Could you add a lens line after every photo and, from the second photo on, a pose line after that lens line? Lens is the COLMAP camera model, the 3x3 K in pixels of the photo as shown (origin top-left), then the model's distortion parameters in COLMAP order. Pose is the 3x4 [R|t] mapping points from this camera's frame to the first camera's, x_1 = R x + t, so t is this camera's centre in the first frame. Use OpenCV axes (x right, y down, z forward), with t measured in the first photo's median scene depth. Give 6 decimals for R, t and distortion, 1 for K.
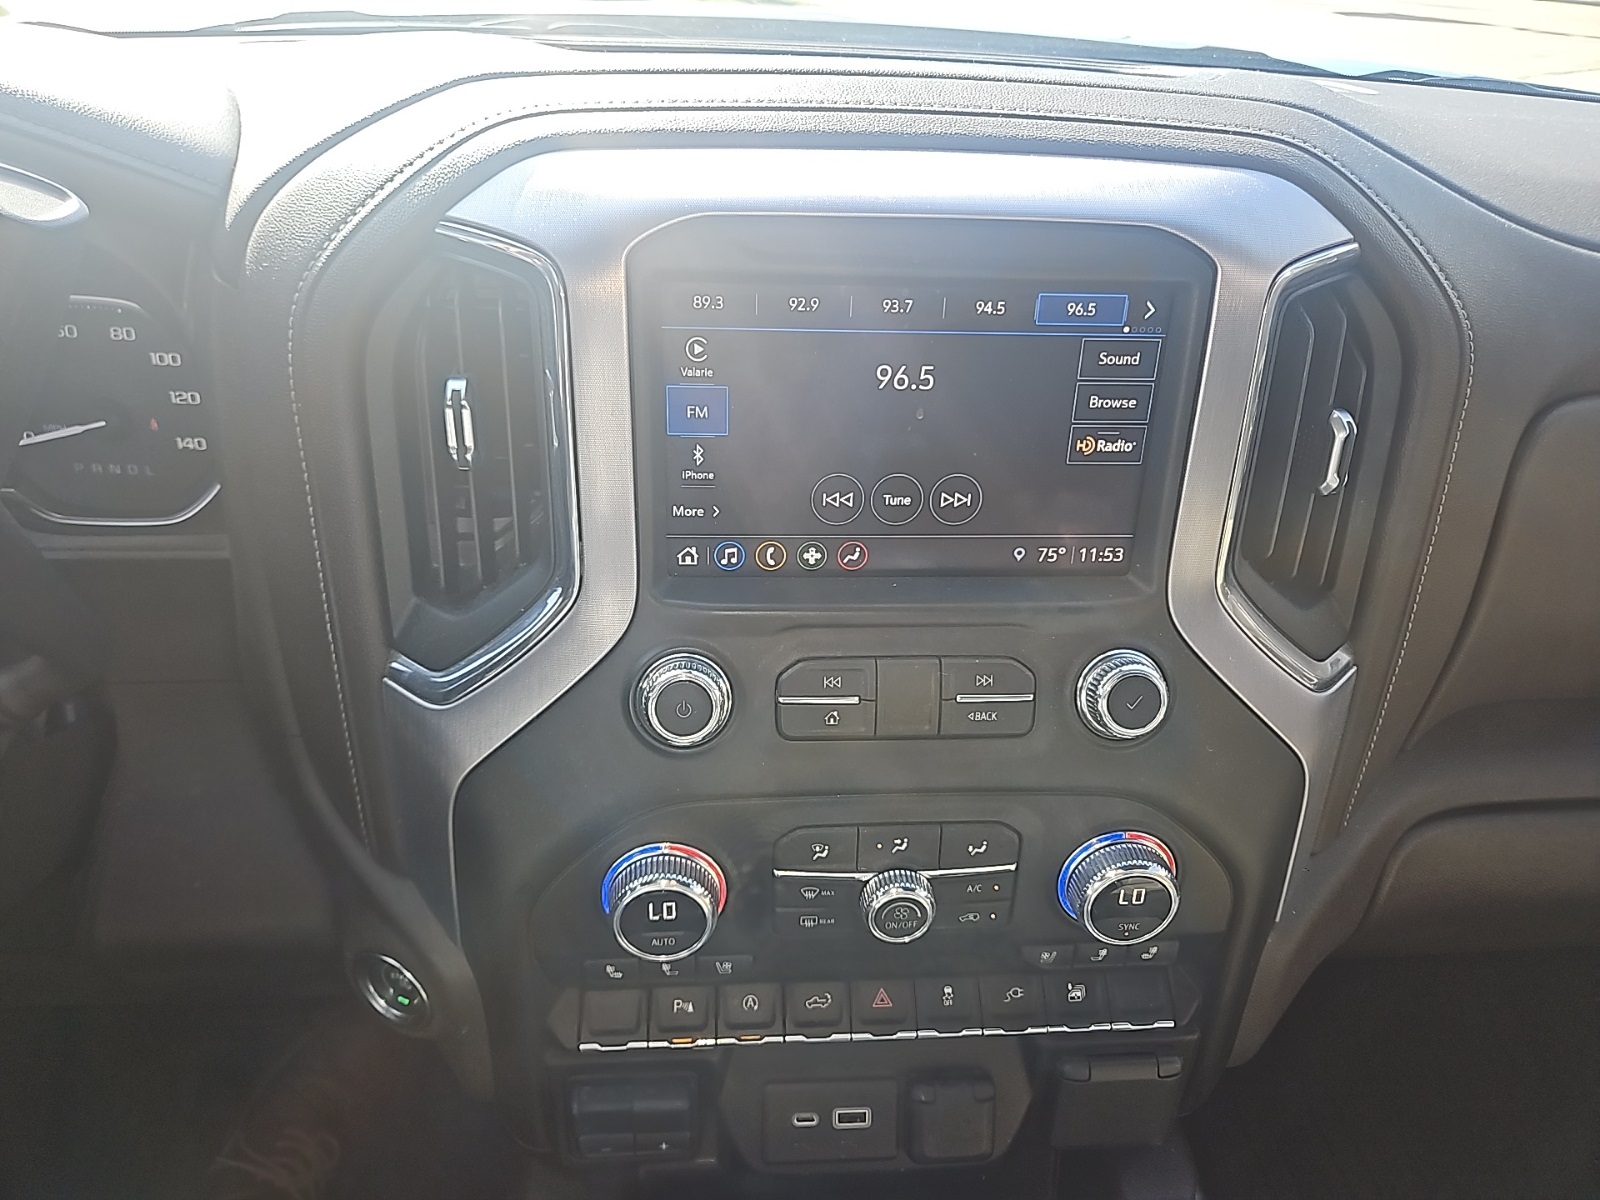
lens RADIAL K [[1051.2, 0, 803.3], [0, 1051.2, 602.2], [0, 0, 1]] dist [0.005845, -0.022867]
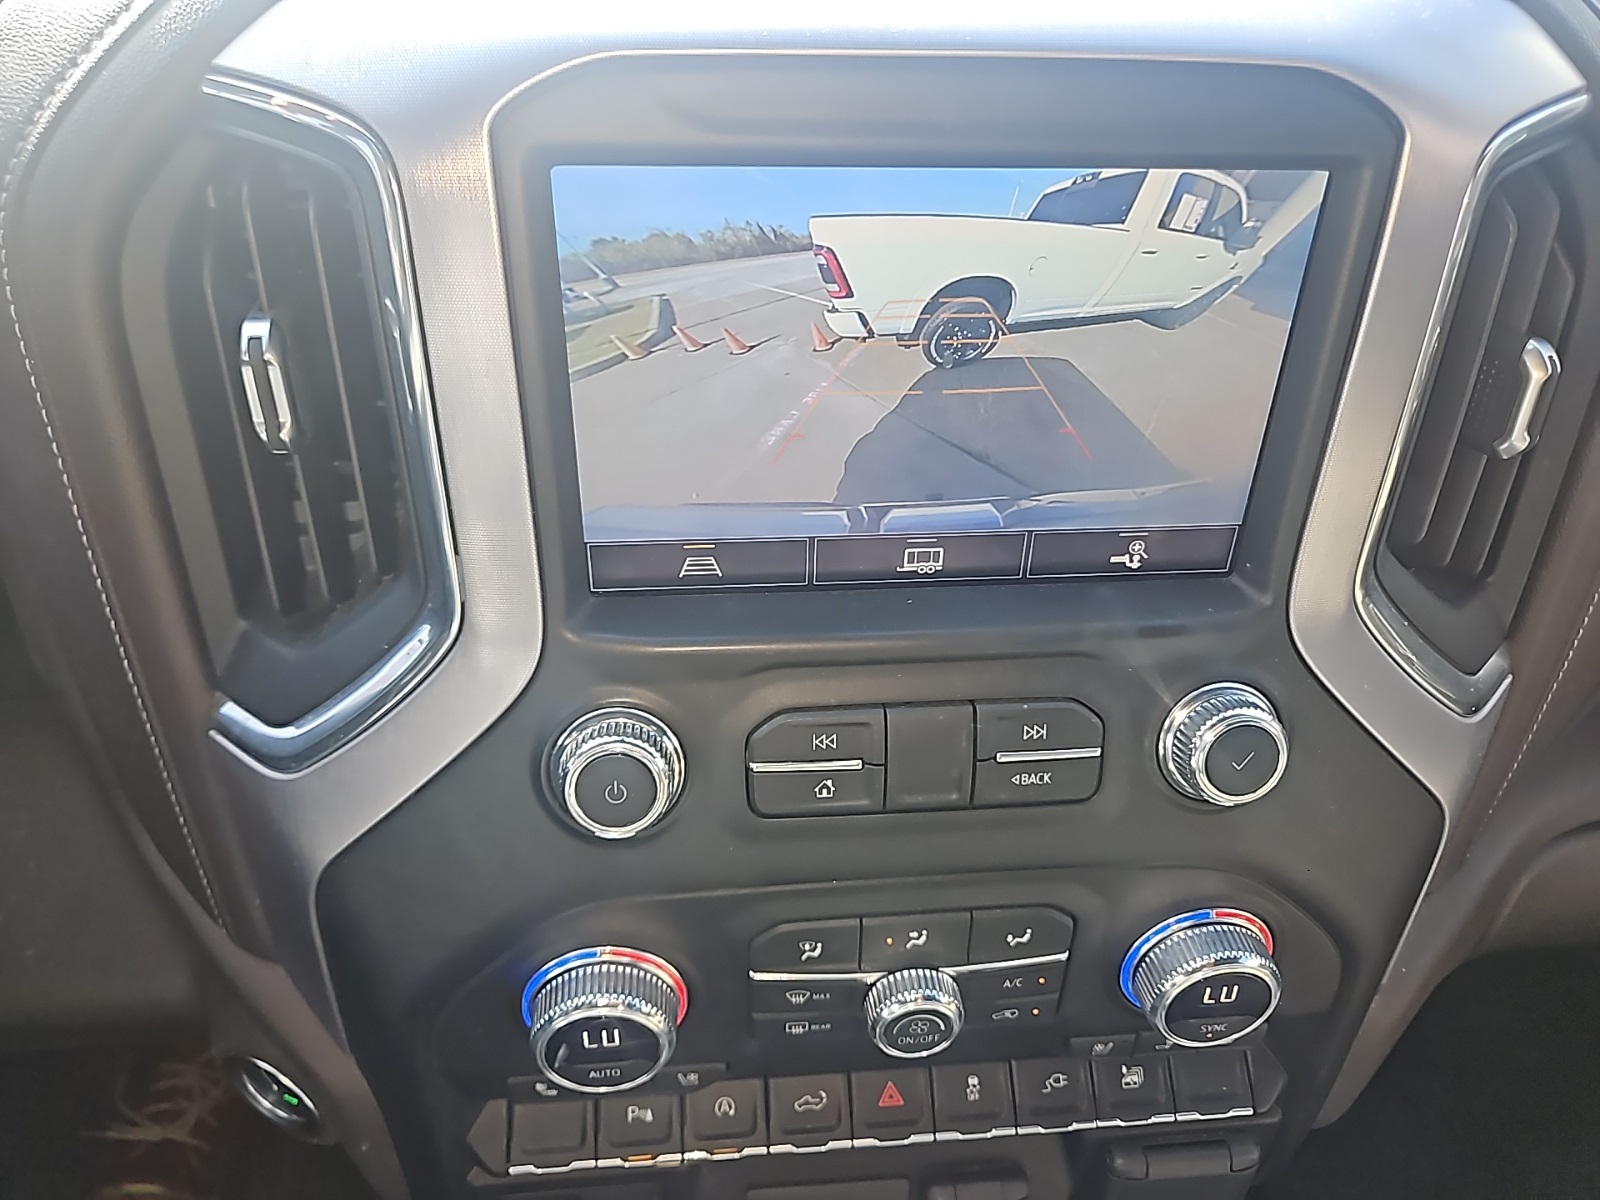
lens RADIAL K [[1051.2, 0, 799.2], [0, 1051.2, 596.4], [0, 0, 1]] dist [0.005845, -0.022867]
pose [[0.999729, -0.018940, 0.013504, 0.002550], [0.017209, 0.992807, 0.118479, -0.102296], [-0.015651, -0.118215, 0.992865, 0.286721]]
